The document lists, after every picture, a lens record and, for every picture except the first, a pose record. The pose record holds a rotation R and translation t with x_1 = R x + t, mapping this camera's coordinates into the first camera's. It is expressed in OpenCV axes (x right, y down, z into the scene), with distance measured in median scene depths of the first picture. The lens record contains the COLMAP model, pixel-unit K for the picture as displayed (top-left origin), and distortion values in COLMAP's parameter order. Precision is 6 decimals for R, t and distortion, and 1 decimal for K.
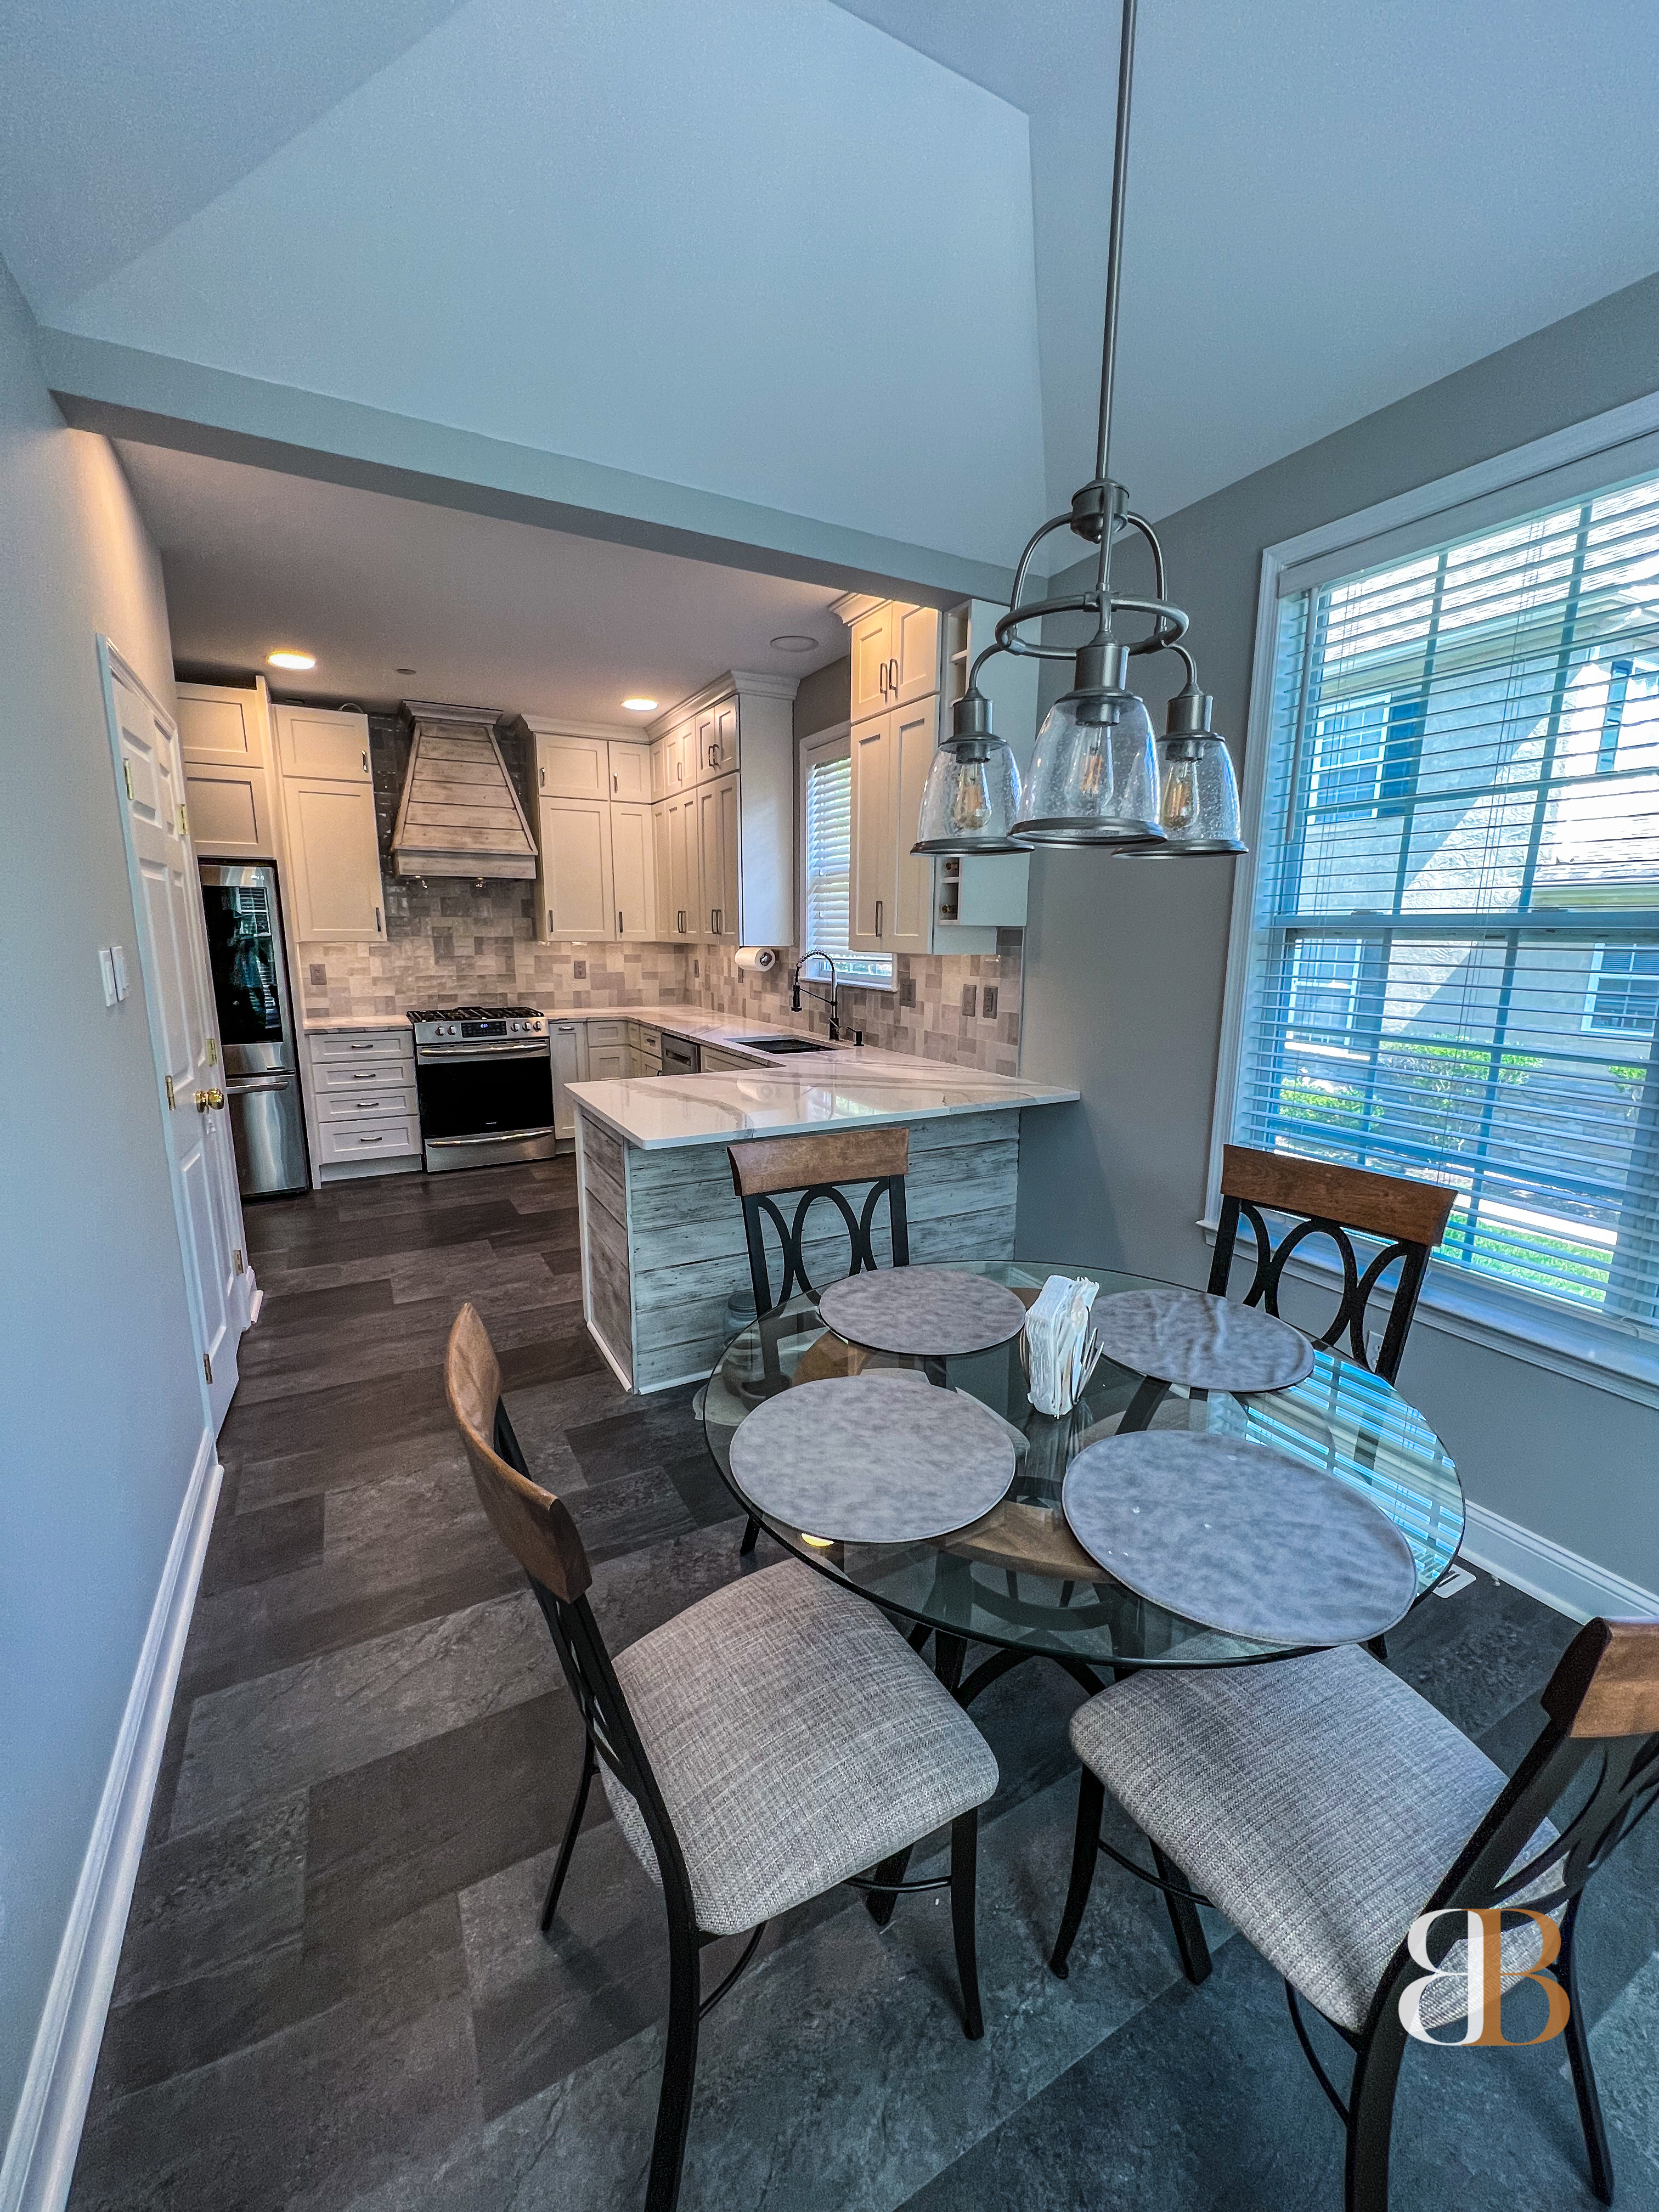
lens RADIAL K [[885.5, 0, 836.3], [0, 885.5, 1100.7], [0, 0, 1]] dist [-0.001801, 0.000111]
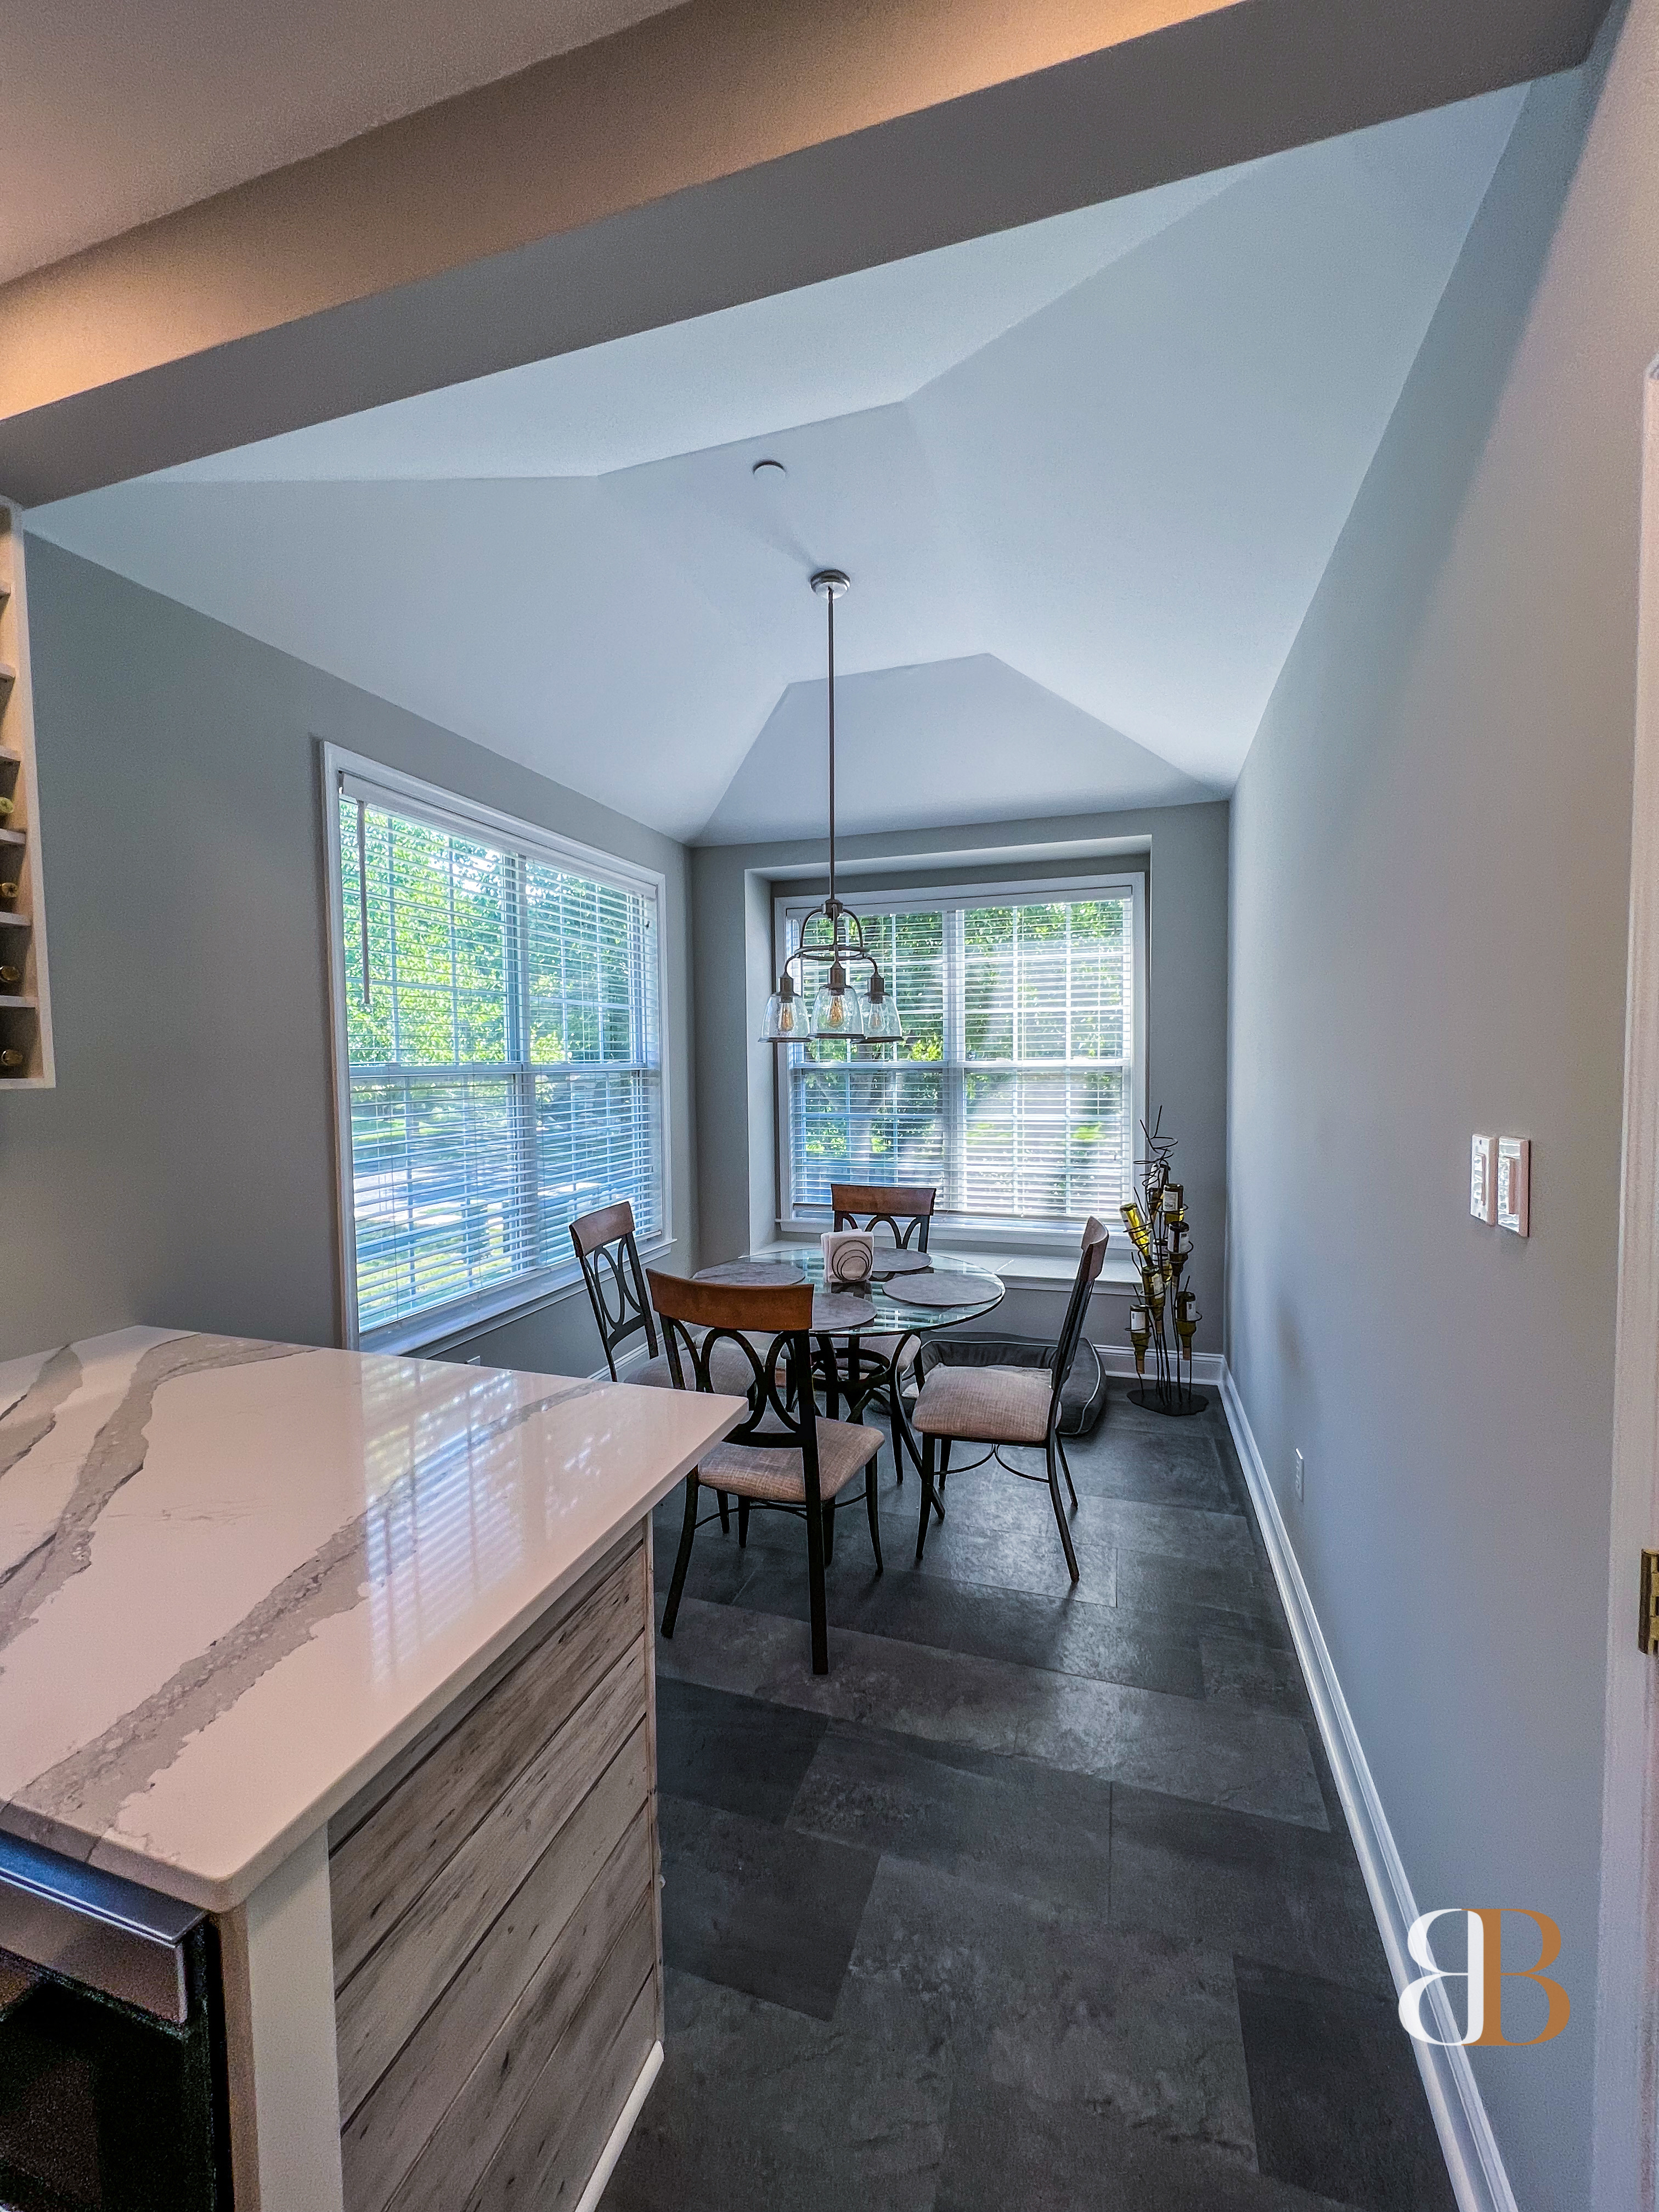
lens RADIAL K [[885.5, 0, 836.3], [0, 885.5, 1100.7], [0, 0, 1]] dist [-0.001801, 0.000111]
pose [[-0.687511, -0.034033, 0.725376, -0.342245], [0.145232, 0.972276, 0.183267, -0.133442], [-0.711503, 0.231346, -0.663508, 0.617808]]
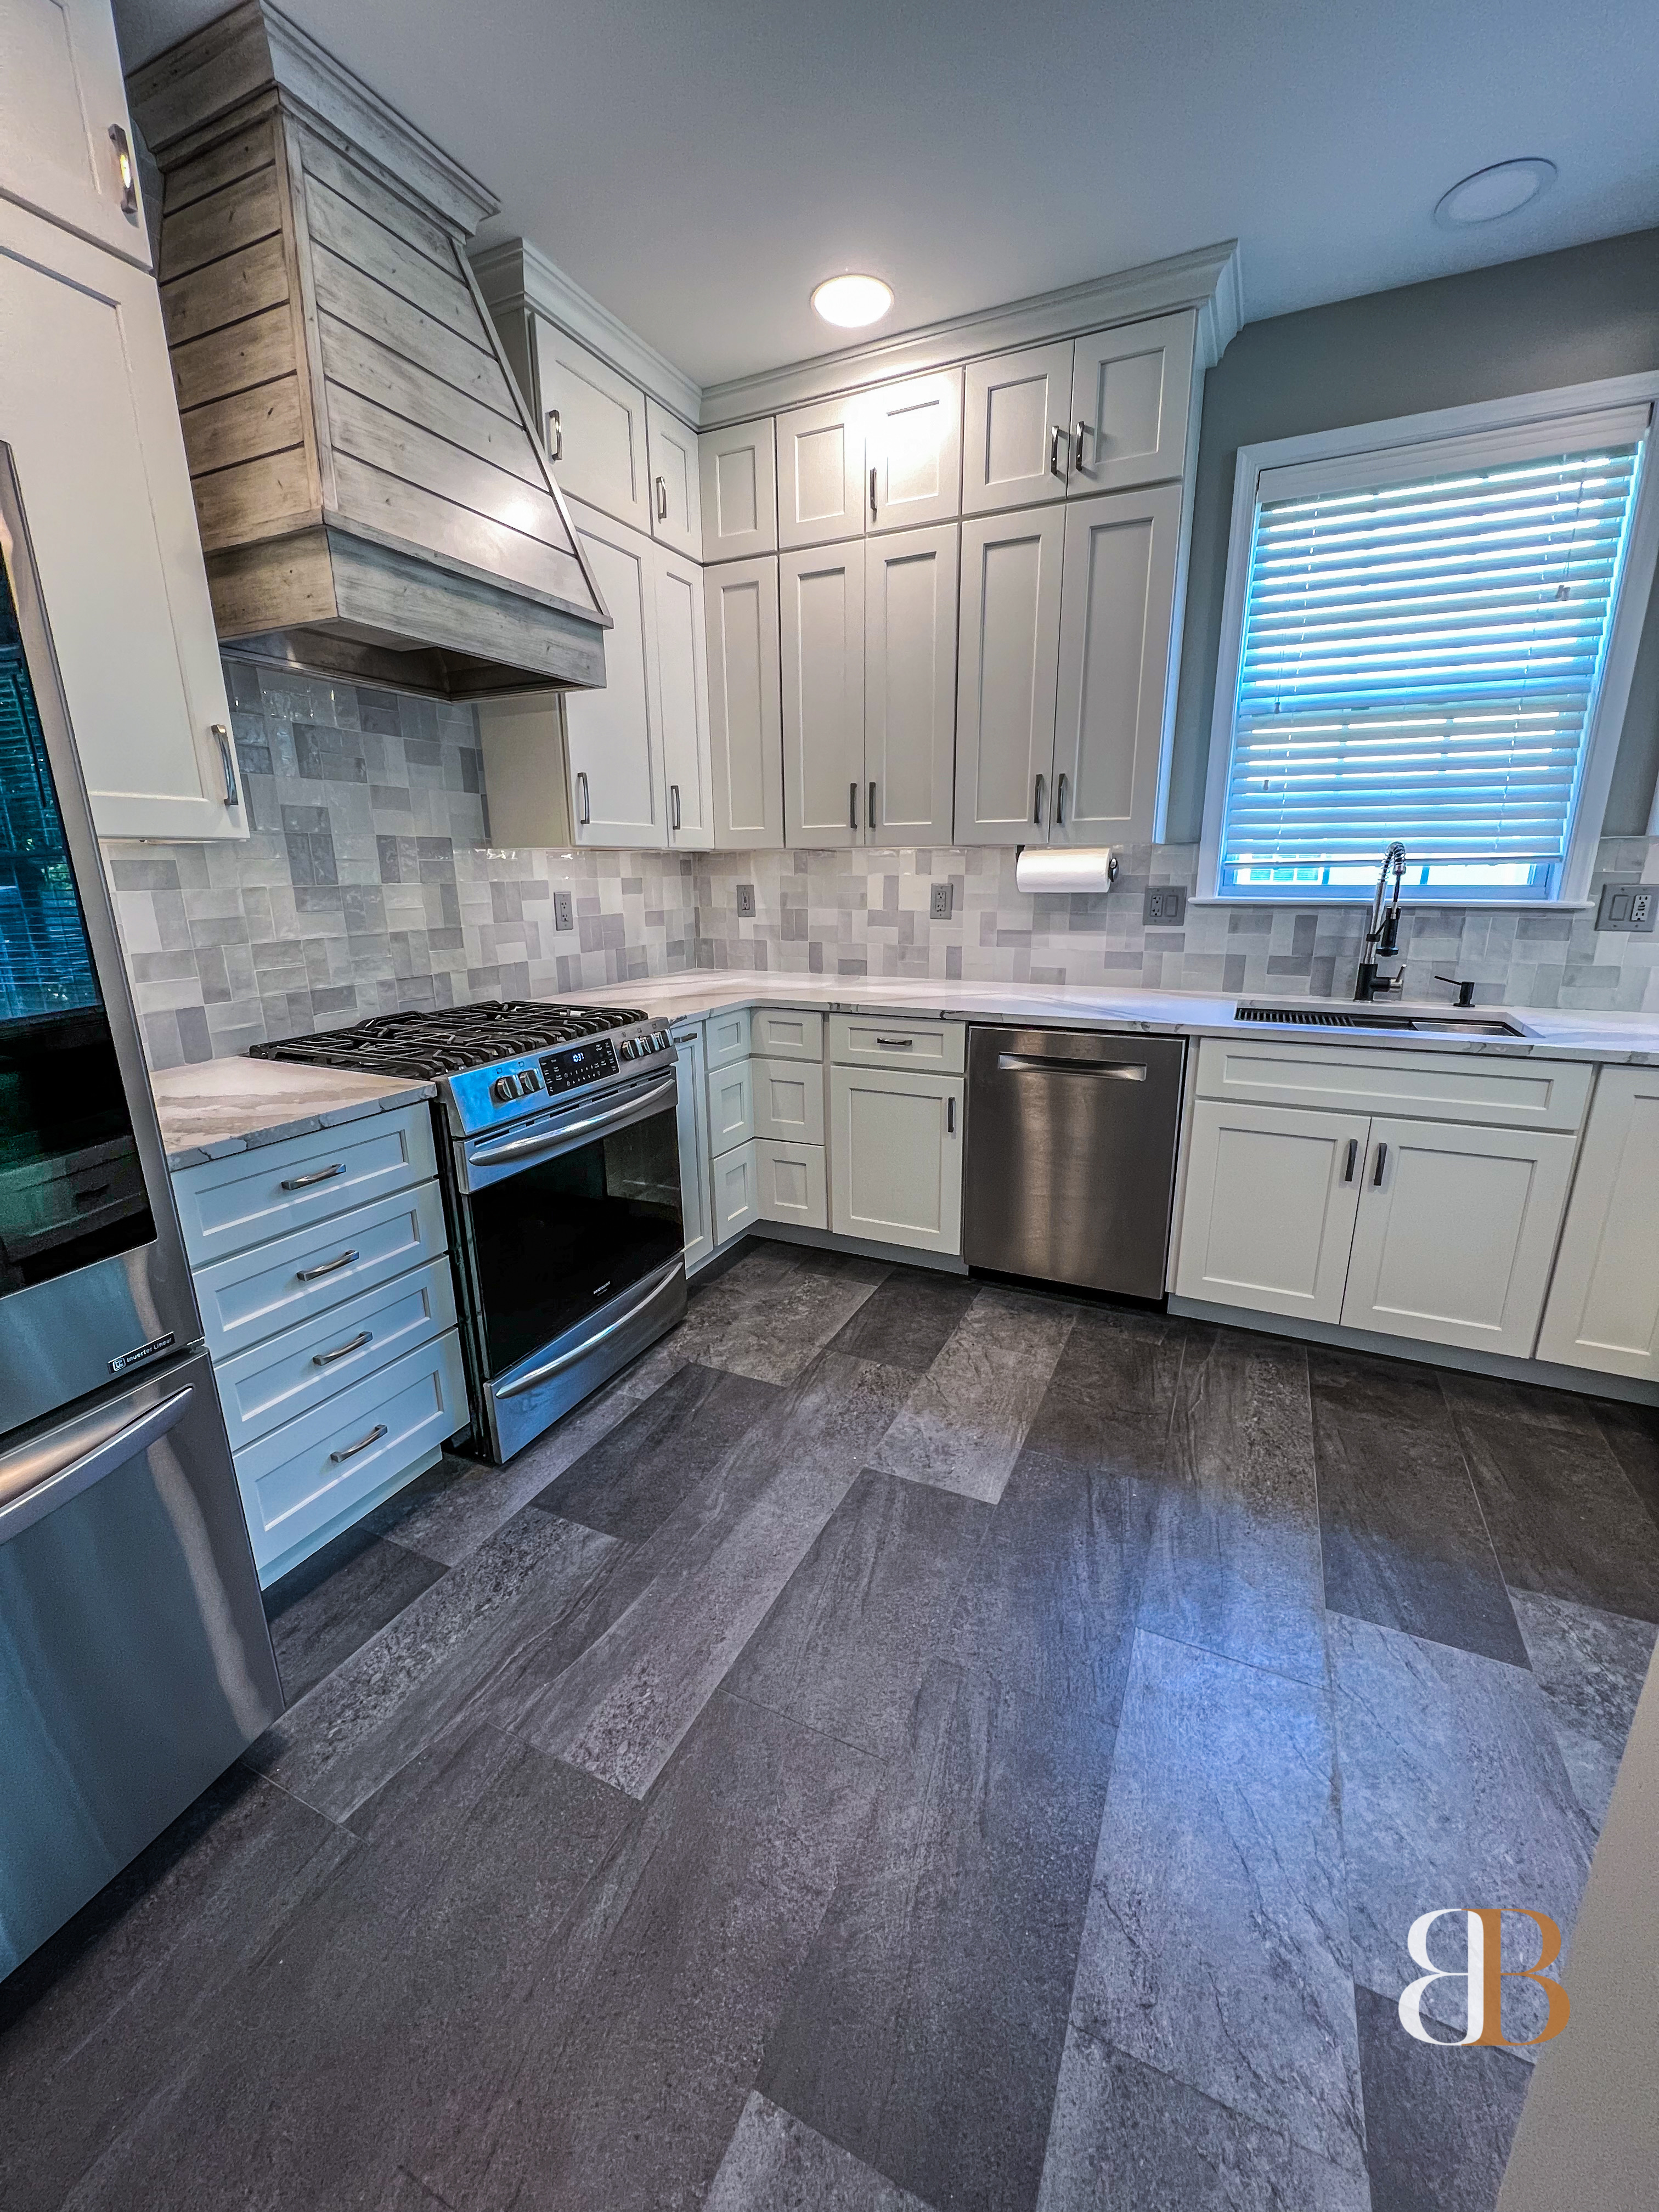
lens RADIAL K [[885.5, 0, 836.3], [0, 885.5, 1100.7], [0, 0, 1]] dist [-0.001801, 0.000111]
pose [[0.809257, -0.164684, 0.563899, -0.545450], [0.125415, 0.986205, 0.108031, -0.096624], [-0.573911, -0.016703, 0.818747, 0.628110]]
